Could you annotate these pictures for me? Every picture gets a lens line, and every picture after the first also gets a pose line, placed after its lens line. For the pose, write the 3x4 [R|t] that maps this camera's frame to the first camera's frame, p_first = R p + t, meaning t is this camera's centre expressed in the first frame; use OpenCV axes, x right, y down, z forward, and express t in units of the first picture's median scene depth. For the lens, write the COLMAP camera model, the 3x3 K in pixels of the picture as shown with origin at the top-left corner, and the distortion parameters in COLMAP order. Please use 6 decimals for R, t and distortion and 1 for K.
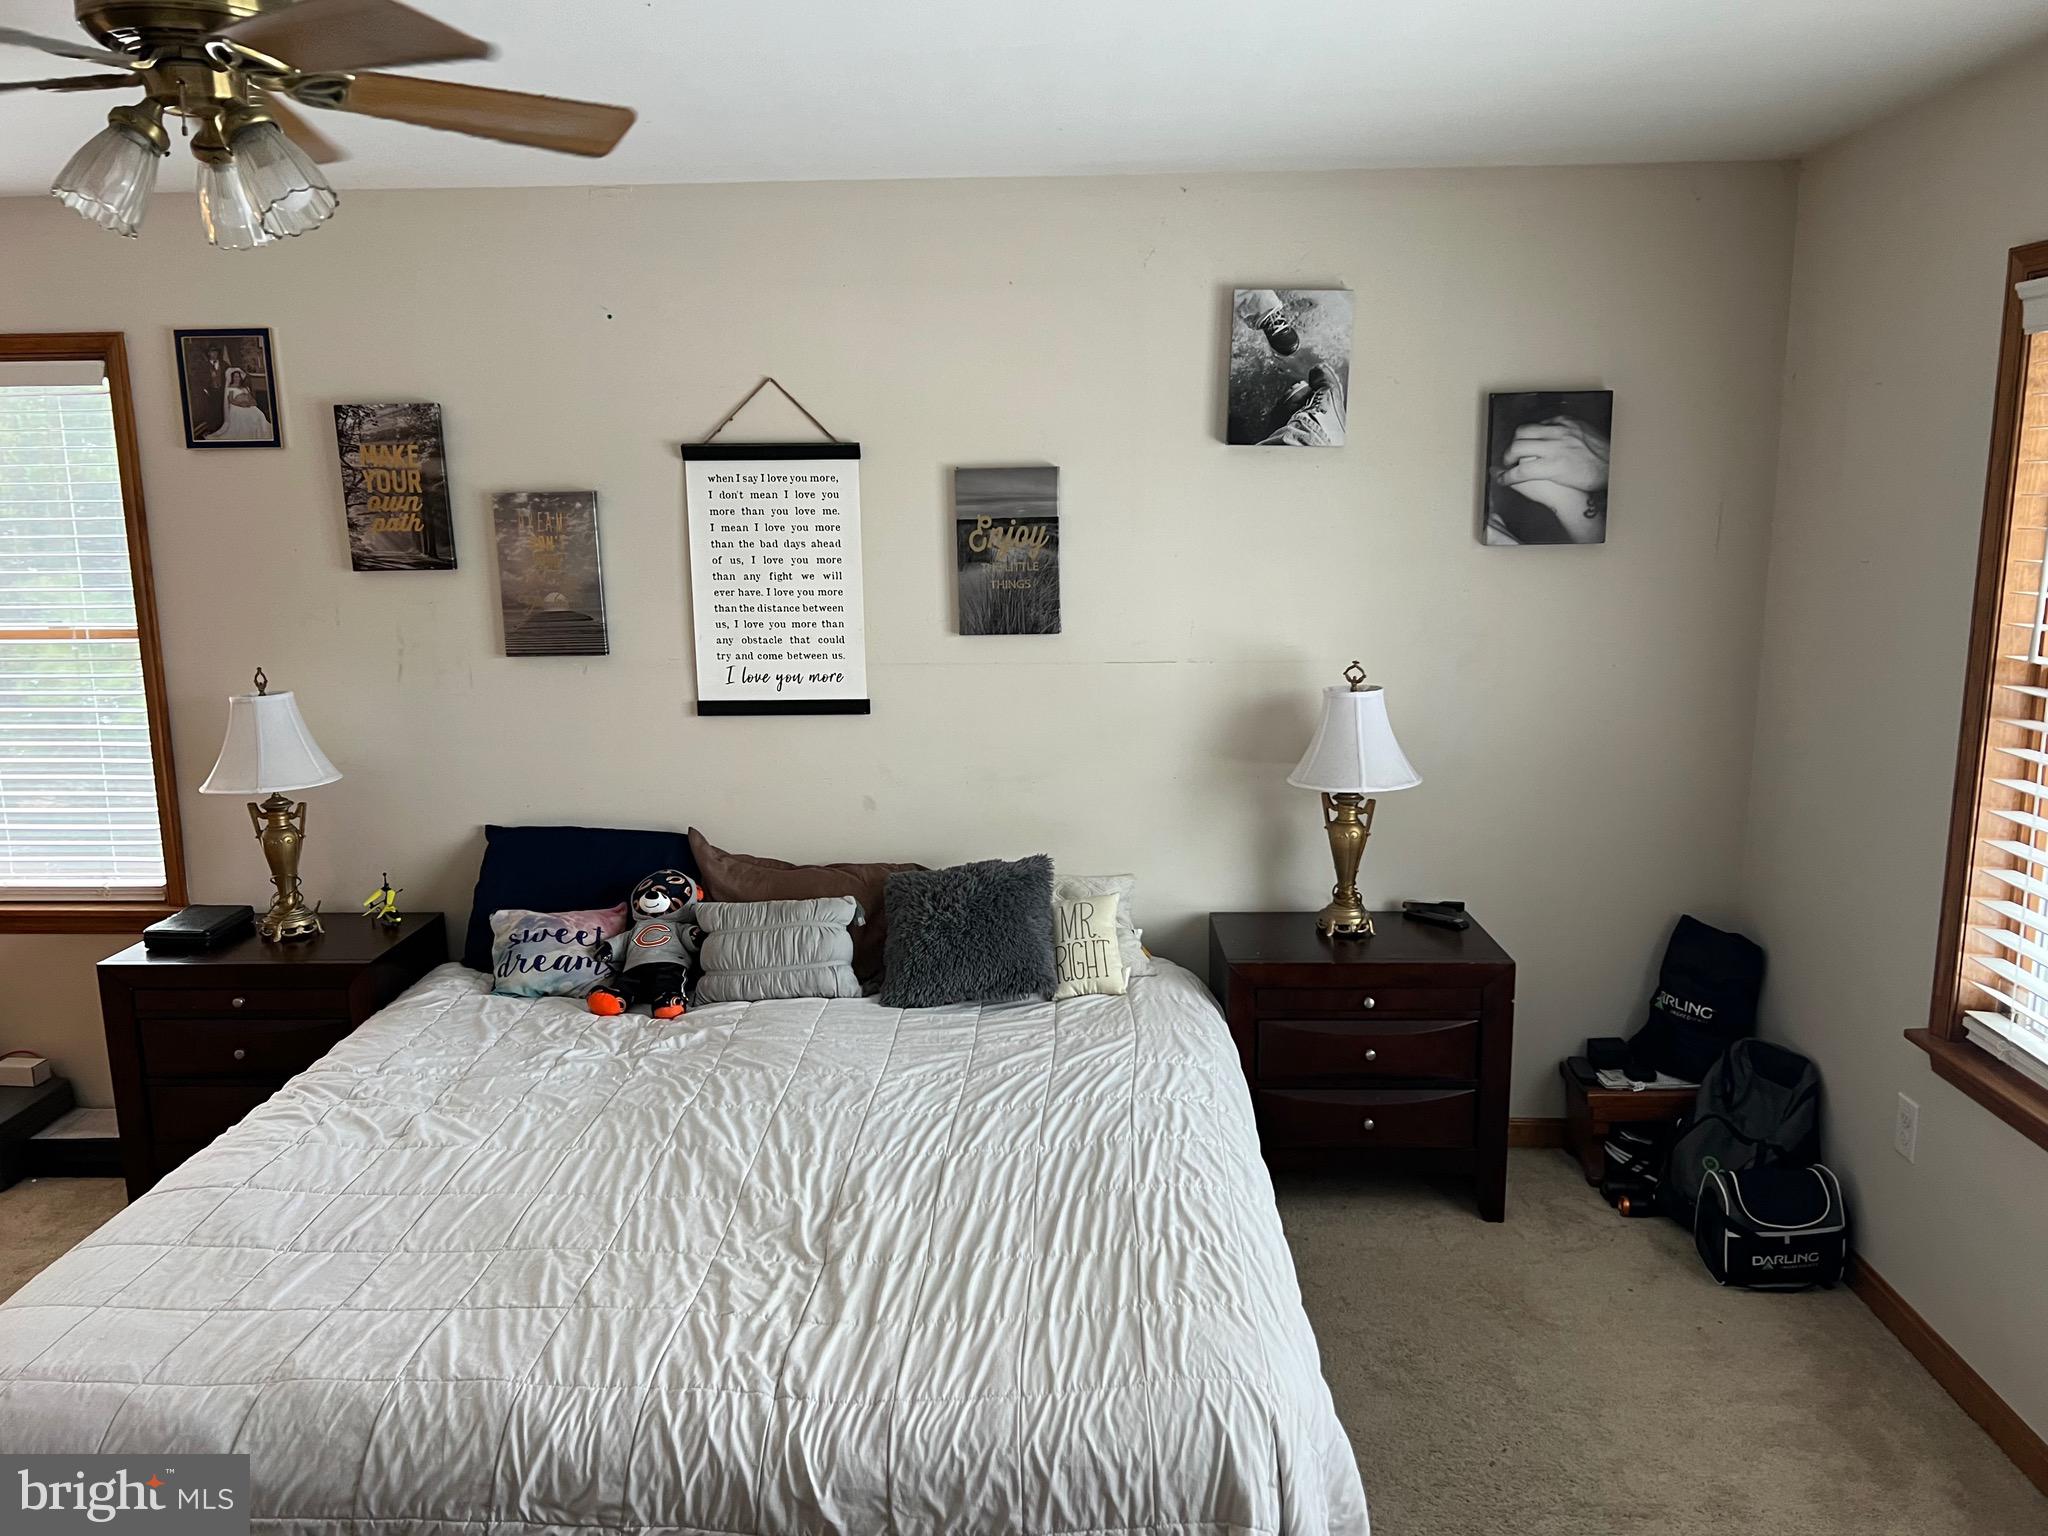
lens RADIAL K [[1535.6, 0, 1018.8], [0, 1535.6, 777.6], [0, 0, 1]] dist [0.051432, -0.060099]
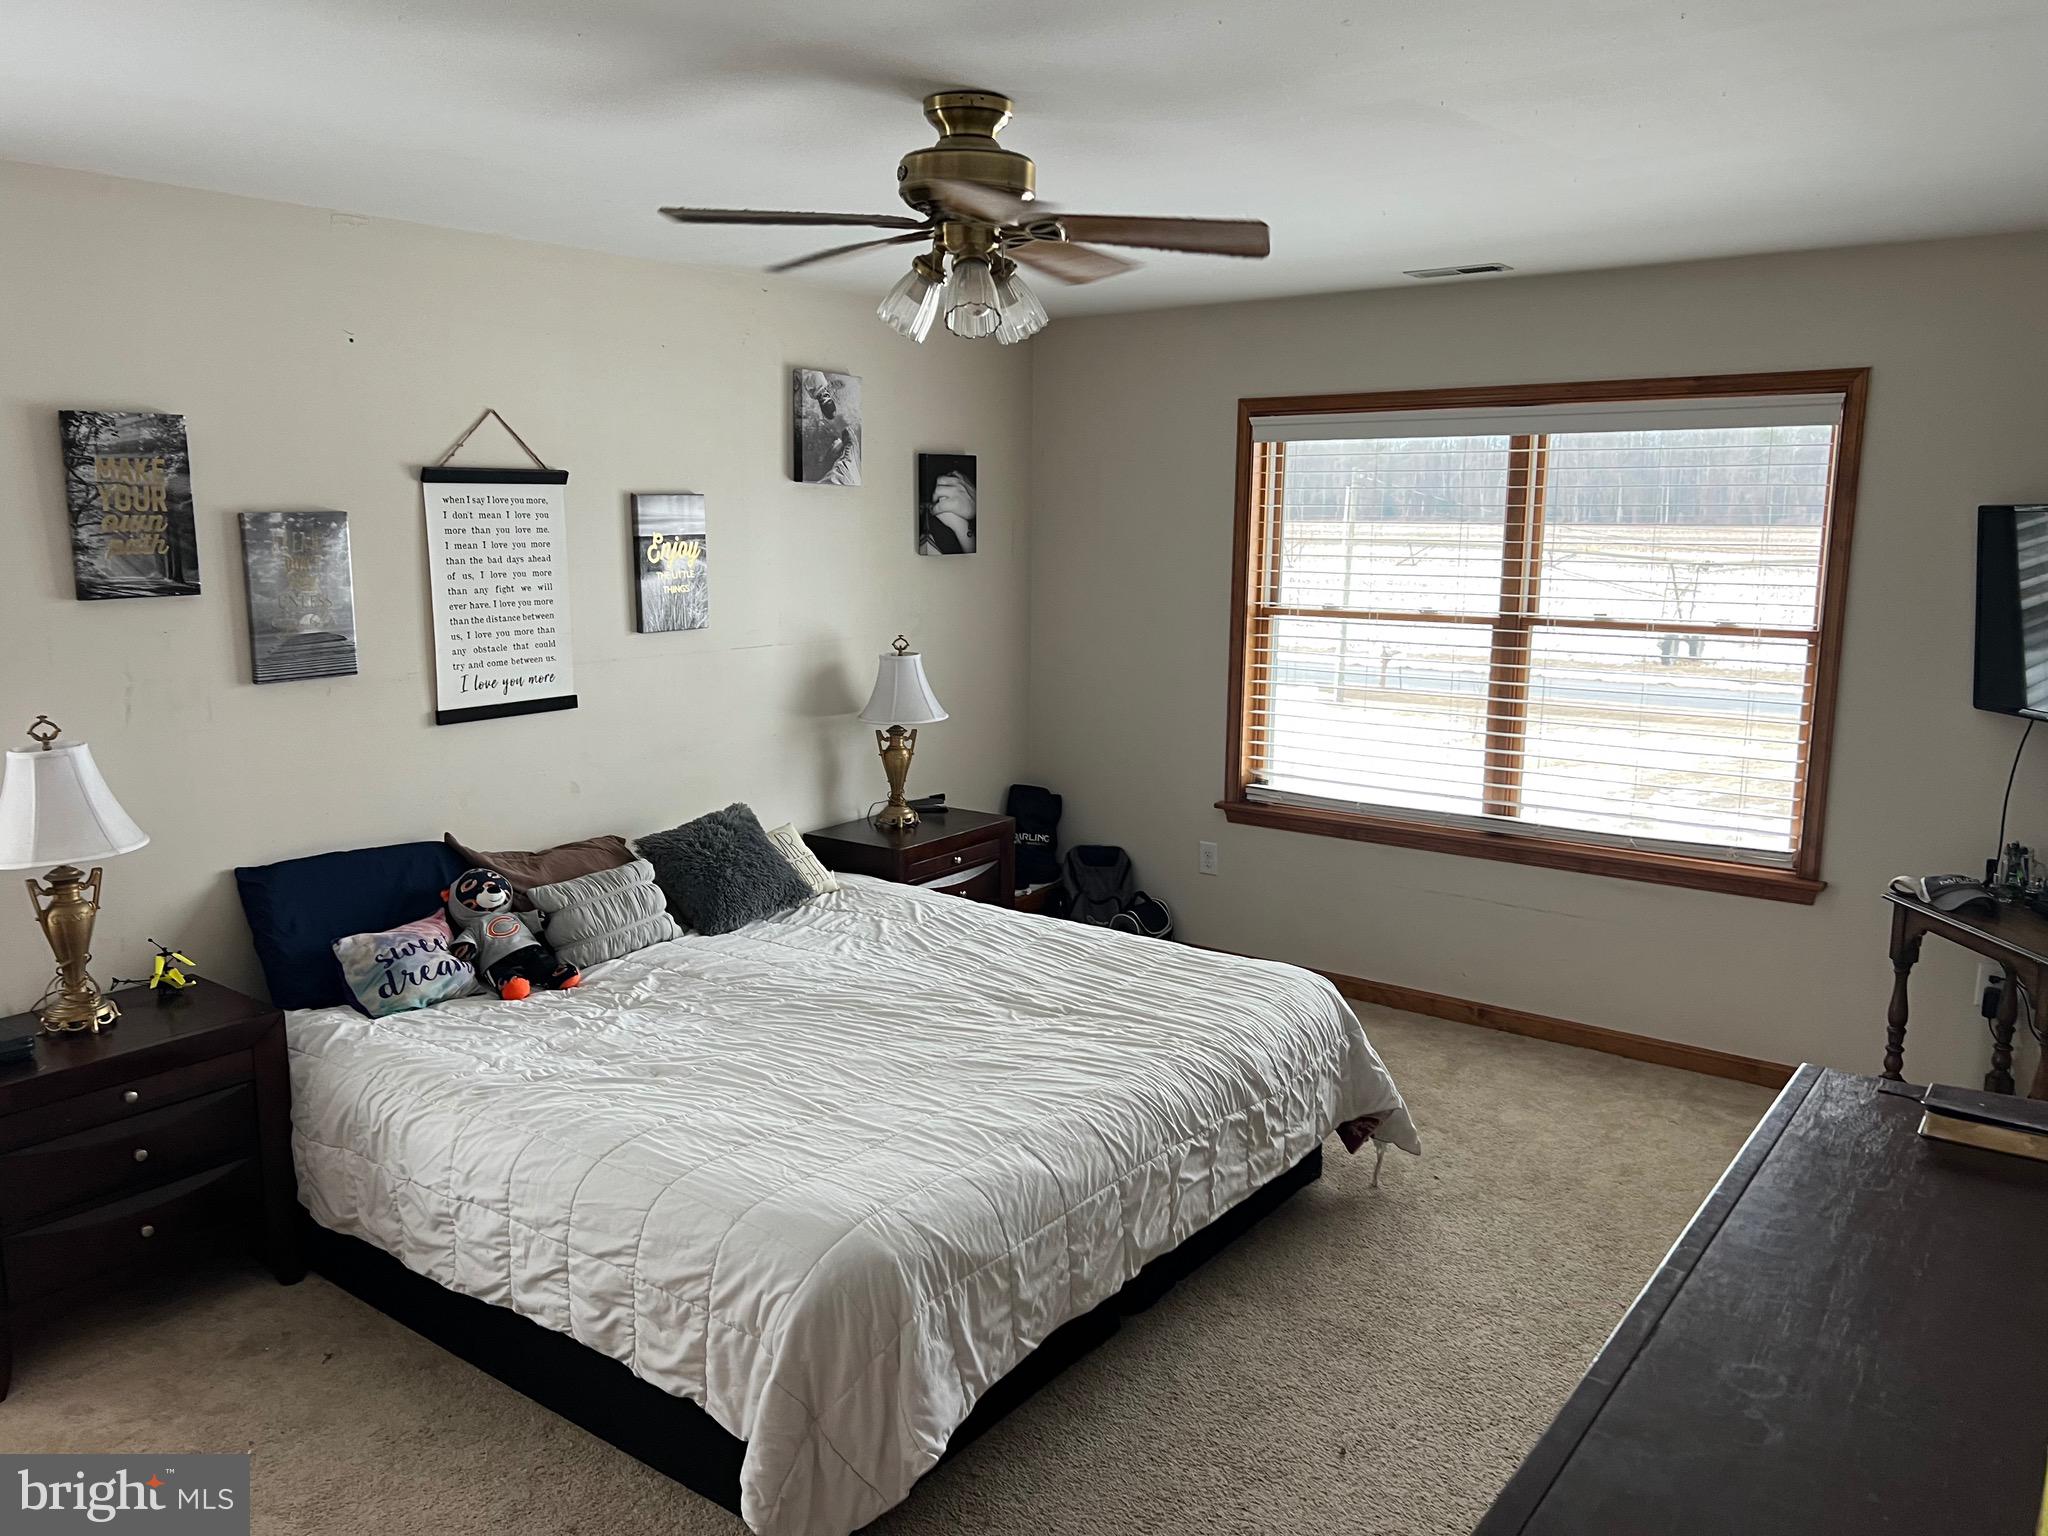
lens RADIAL K [[1531.4, 0, 999.4], [0, 1531.4, 774.1], [0, 0, 1]] dist [-0.015882, -0.000487]
pose [[0.572270, -0.127078, 0.810159, -0.866970], [0.145438, 0.987987, 0.052239, -0.006593], [-0.807065, 0.087933, 0.583878, 0.093944]]
